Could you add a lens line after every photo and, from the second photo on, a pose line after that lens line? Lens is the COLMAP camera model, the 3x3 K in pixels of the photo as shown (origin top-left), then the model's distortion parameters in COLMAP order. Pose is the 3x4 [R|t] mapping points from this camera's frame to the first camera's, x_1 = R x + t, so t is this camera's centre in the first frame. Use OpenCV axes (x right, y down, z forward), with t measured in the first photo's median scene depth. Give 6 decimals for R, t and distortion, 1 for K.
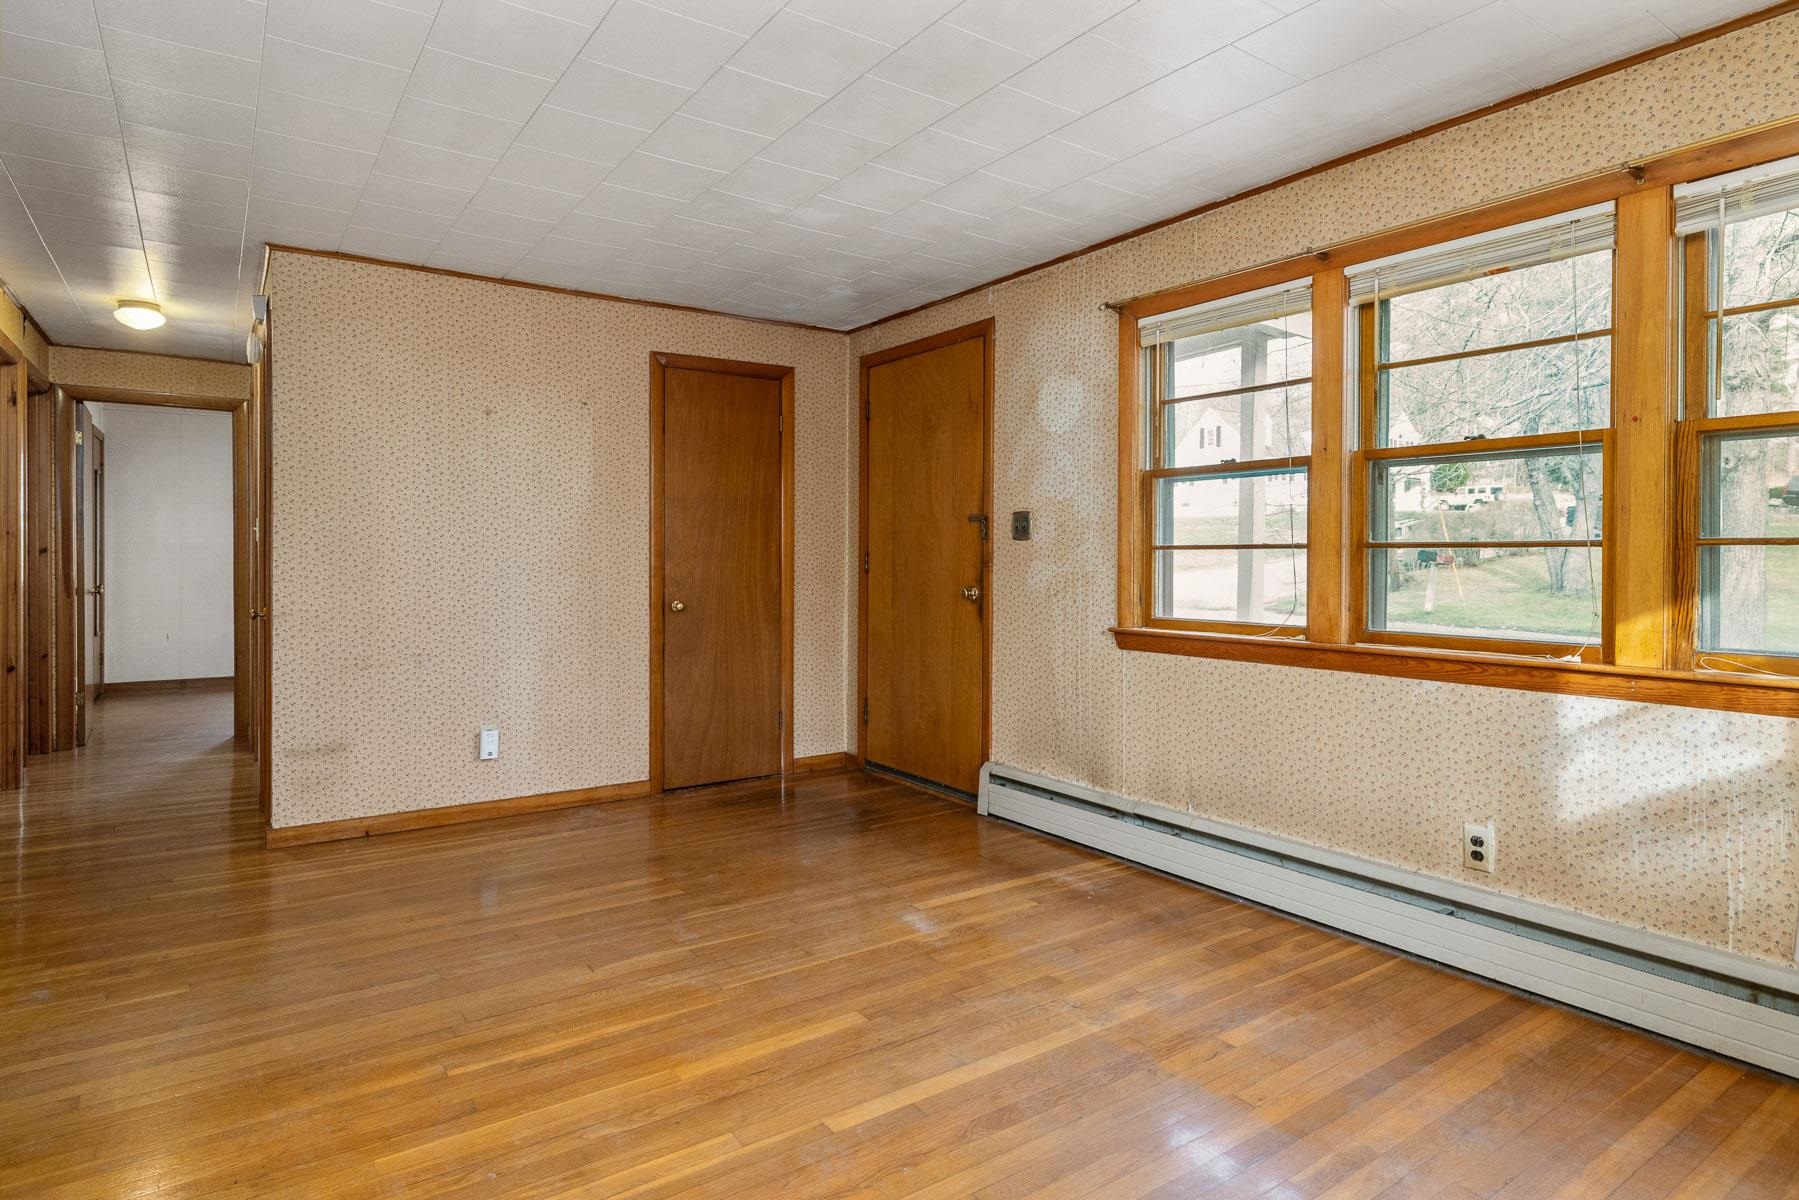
lens RADIAL K [[986.2, 0, 912.0], [0, 986.2, 570.6], [0, 0, 1]] dist [-0.003399, -0.000584]
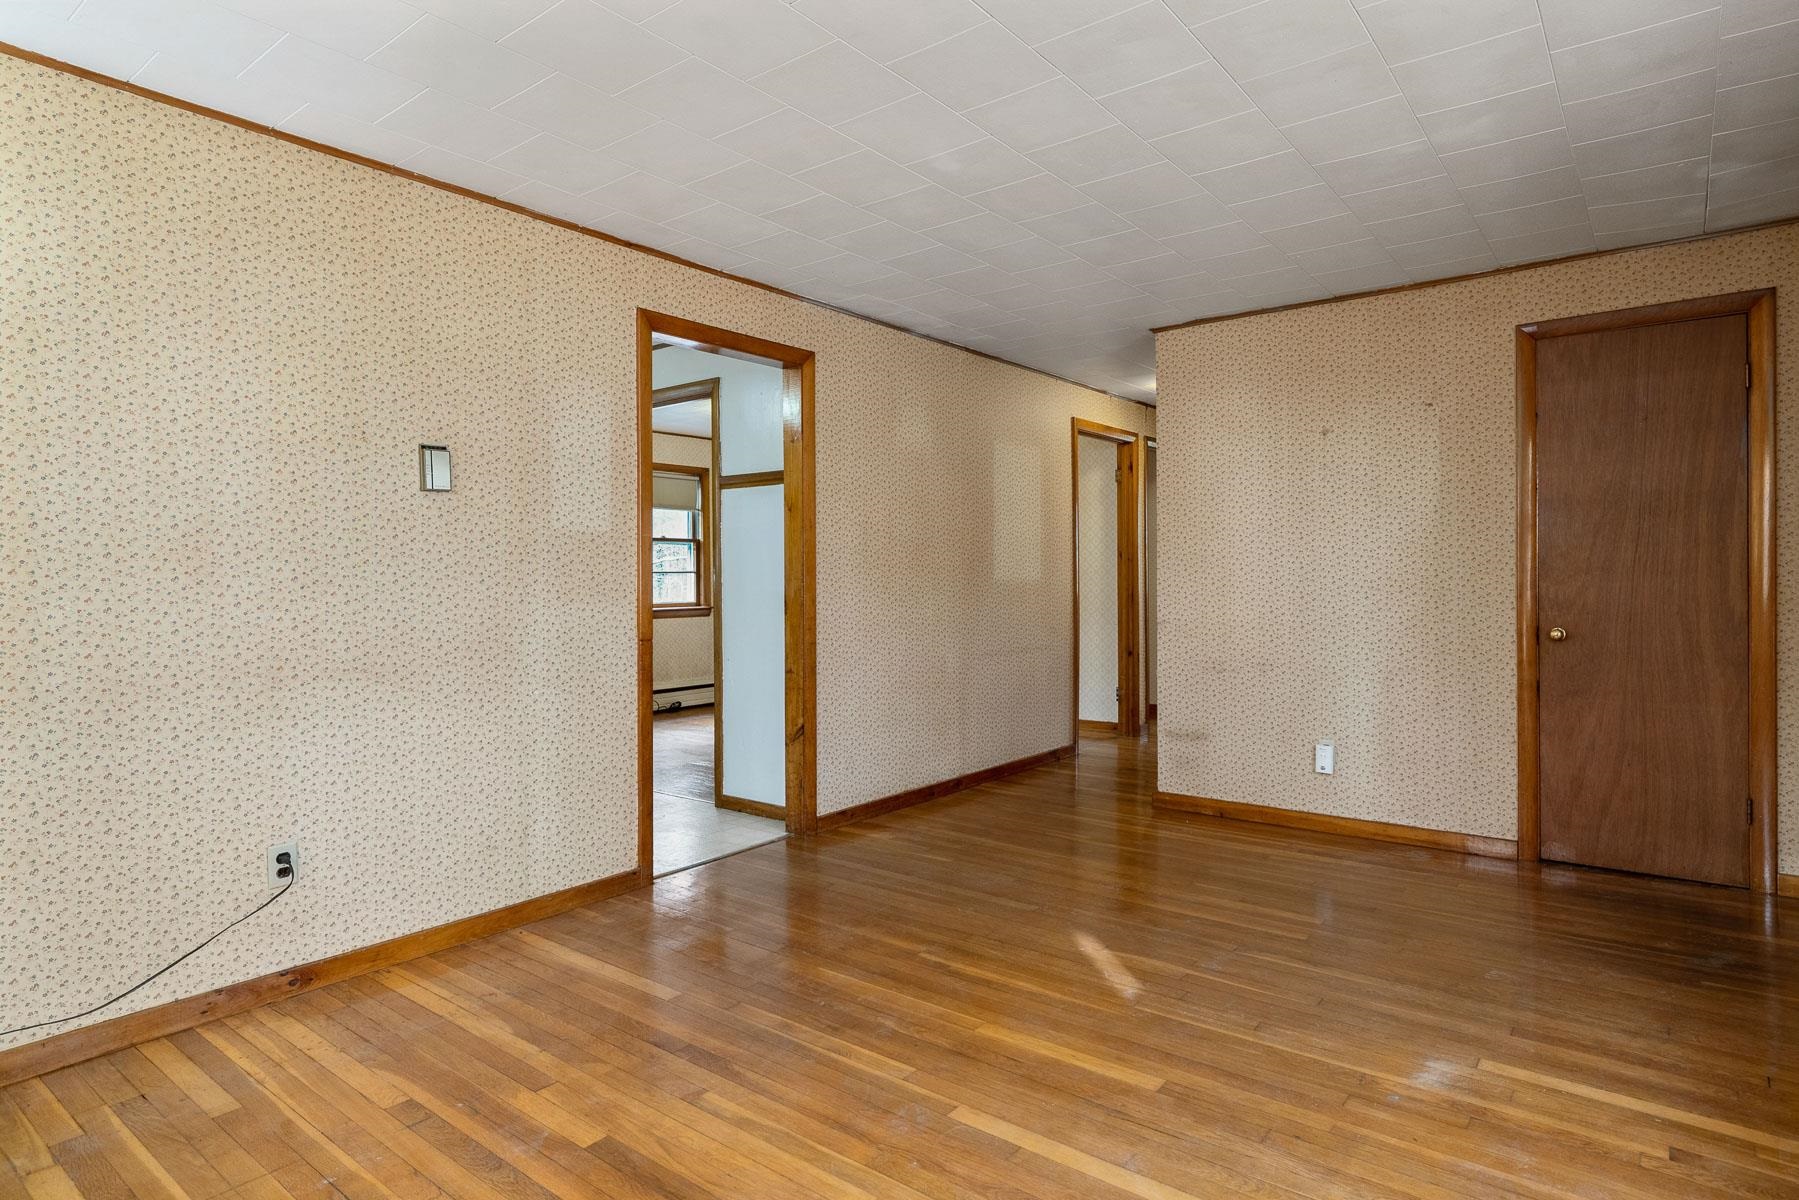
lens RADIAL K [[986.2, 0, 902.3], [0, 986.2, 586.6], [0, 0, 1]] dist [-0.003399, -0.000584]
pose [[0.282918, 0.005855, -0.959126, 0.546984], [-0.004627, 0.999978, 0.004739, -0.005527], [0.959133, 0.003097, 0.282939, 0.380828]]
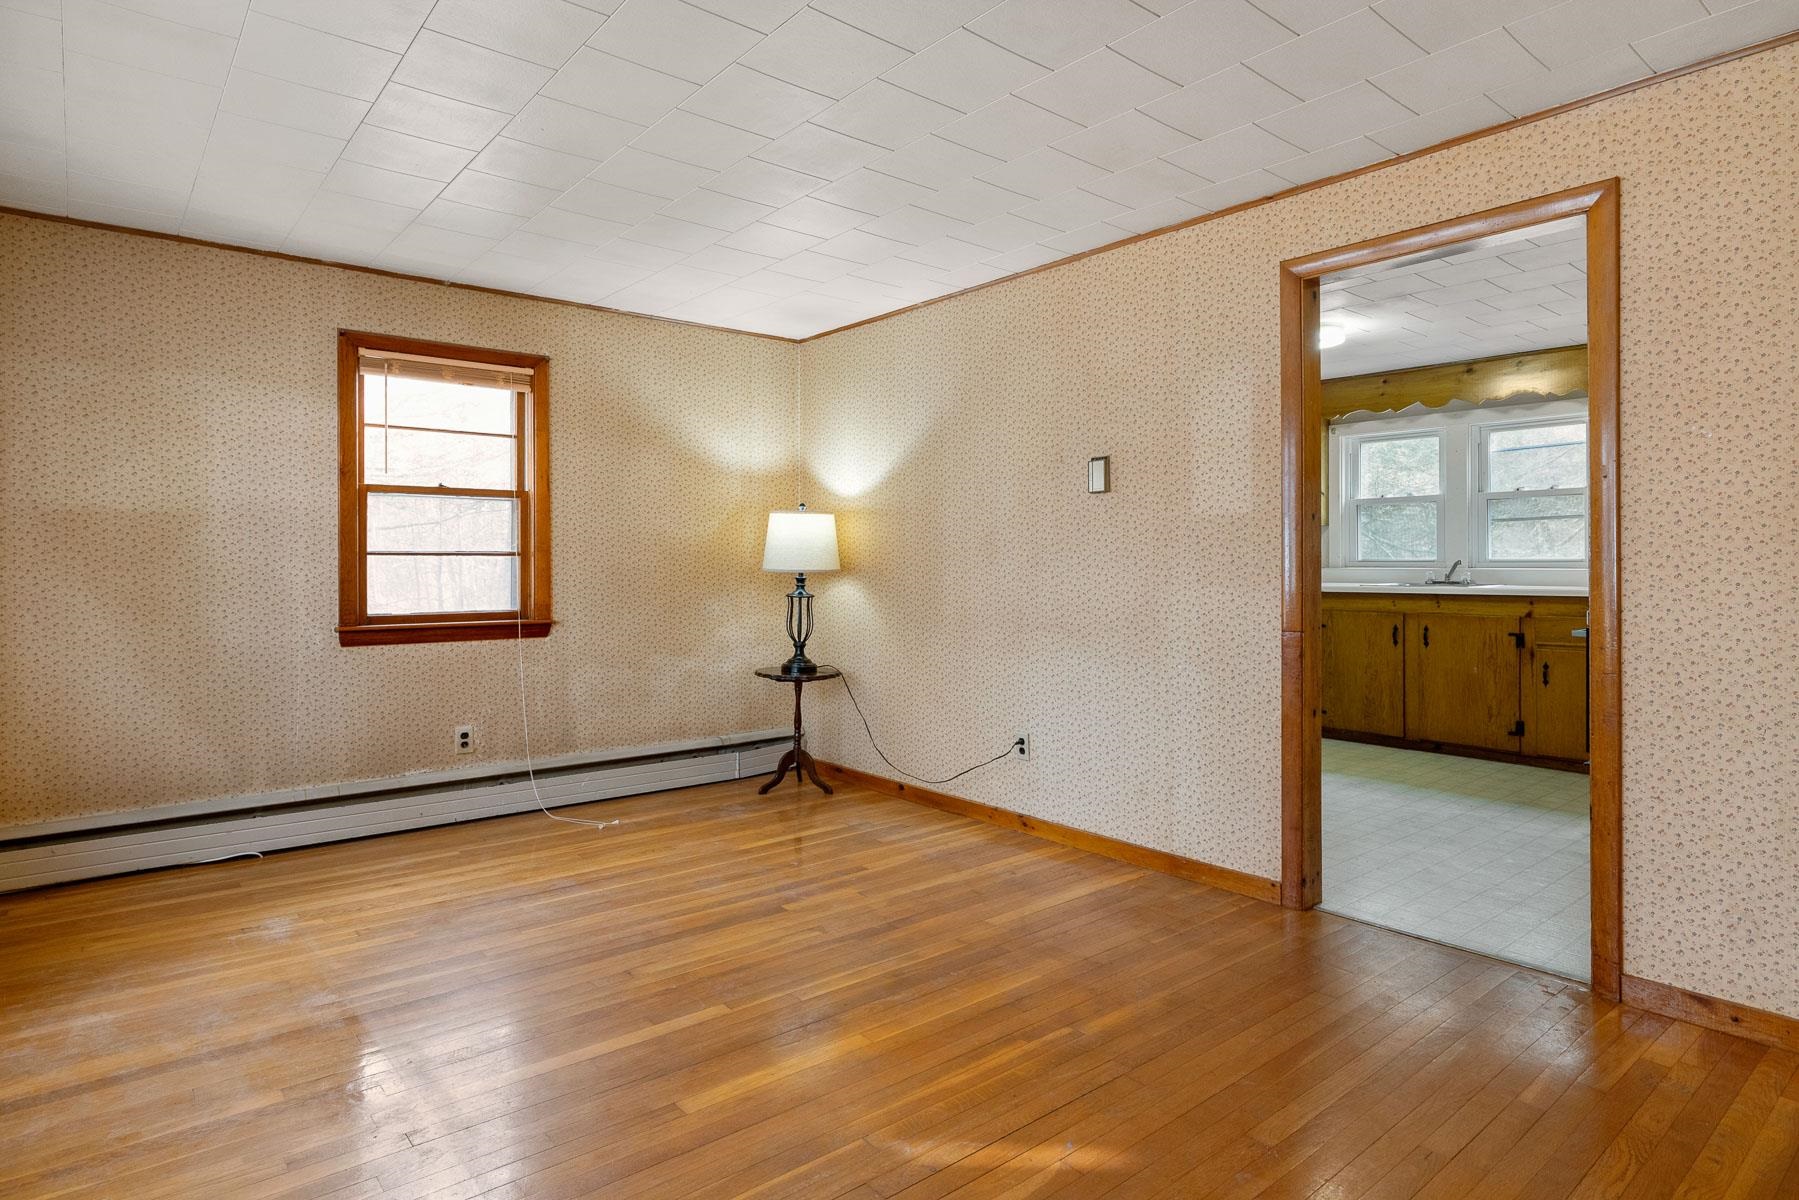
lens RADIAL K [[986.2, 0, 904.0], [0, 986.2, 566.1], [0, 0, 1]] dist [-0.003399, -0.000584]
pose [[-0.997417, -0.001127, -0.071825, -0.131516], [-0.002174, 0.999893, 0.014498, -0.017216], [0.071801, 0.014617, -0.997312, 1.357717]]
